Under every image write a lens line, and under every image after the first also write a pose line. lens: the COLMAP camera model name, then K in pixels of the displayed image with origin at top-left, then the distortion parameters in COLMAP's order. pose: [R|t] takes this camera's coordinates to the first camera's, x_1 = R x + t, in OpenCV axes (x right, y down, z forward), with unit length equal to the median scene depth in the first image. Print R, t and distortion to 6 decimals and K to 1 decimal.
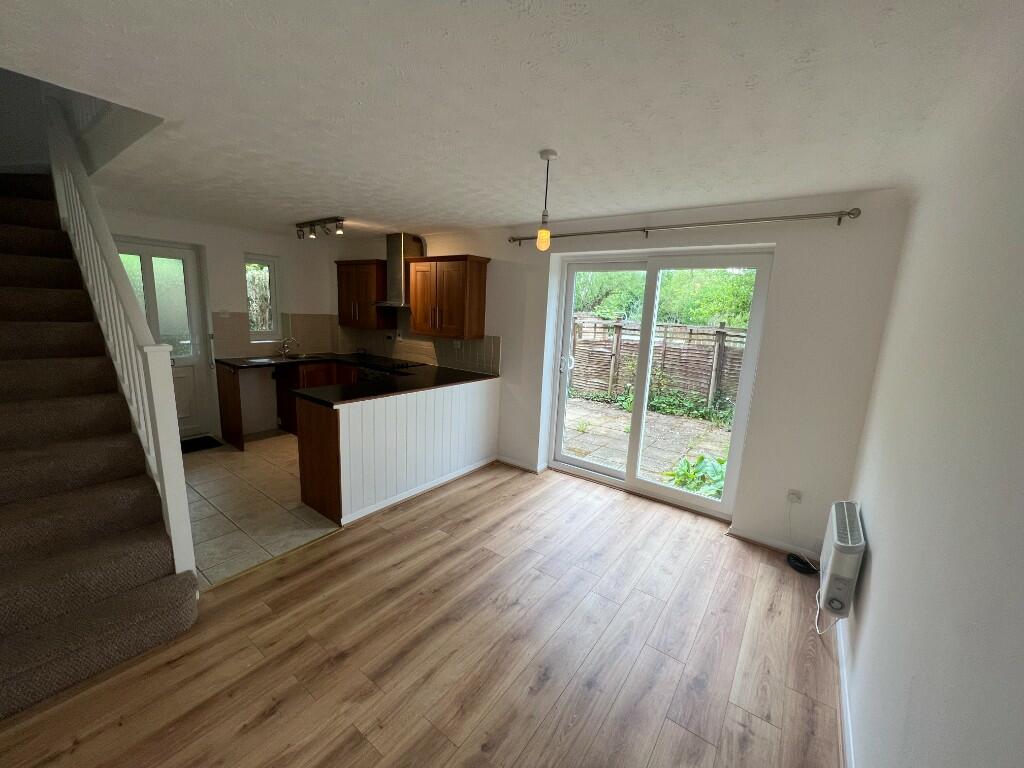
lens RADIAL K [[411.4, 0, 509.5], [0, 411.4, 384.0], [0, 0, 1]] dist [-0.003259, 0.000045]
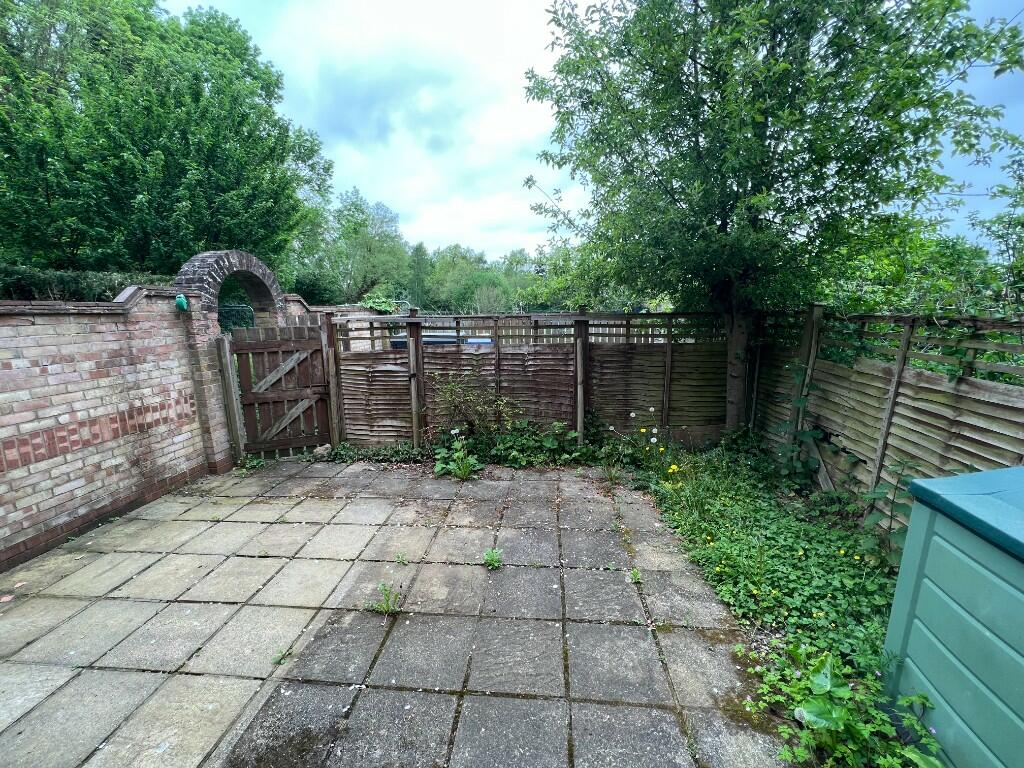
lens RADIAL K [[411.4, 0, 507.1], [0, 411.4, 382.7], [0, 0, 1]] dist [-0.003259, 0.000045]
pose [[0.857739, -0.151806, 0.491161, 0.095317], [0.142862, 0.988161, 0.055928, -0.082618], [-0.493836, 0.022197, 0.869272, 0.500413]]
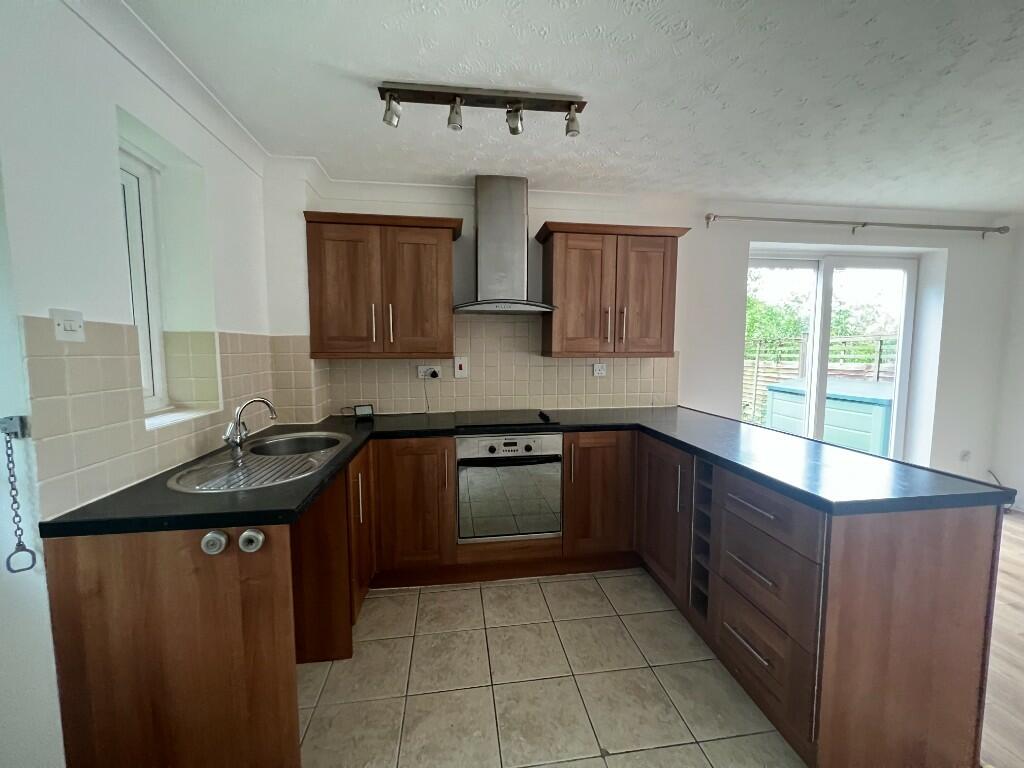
lens RADIAL K [[411.4, 0, 509.4], [0, 411.4, 383.3], [0, 0, 1]] dist [-0.003259, 0.000045]
pose [[0.710732, -0.108536, 0.695039, -0.404174], [0.165020, 0.986180, -0.014746, -0.053957], [-0.683833, 0.125175, 0.718821, 0.385013]]
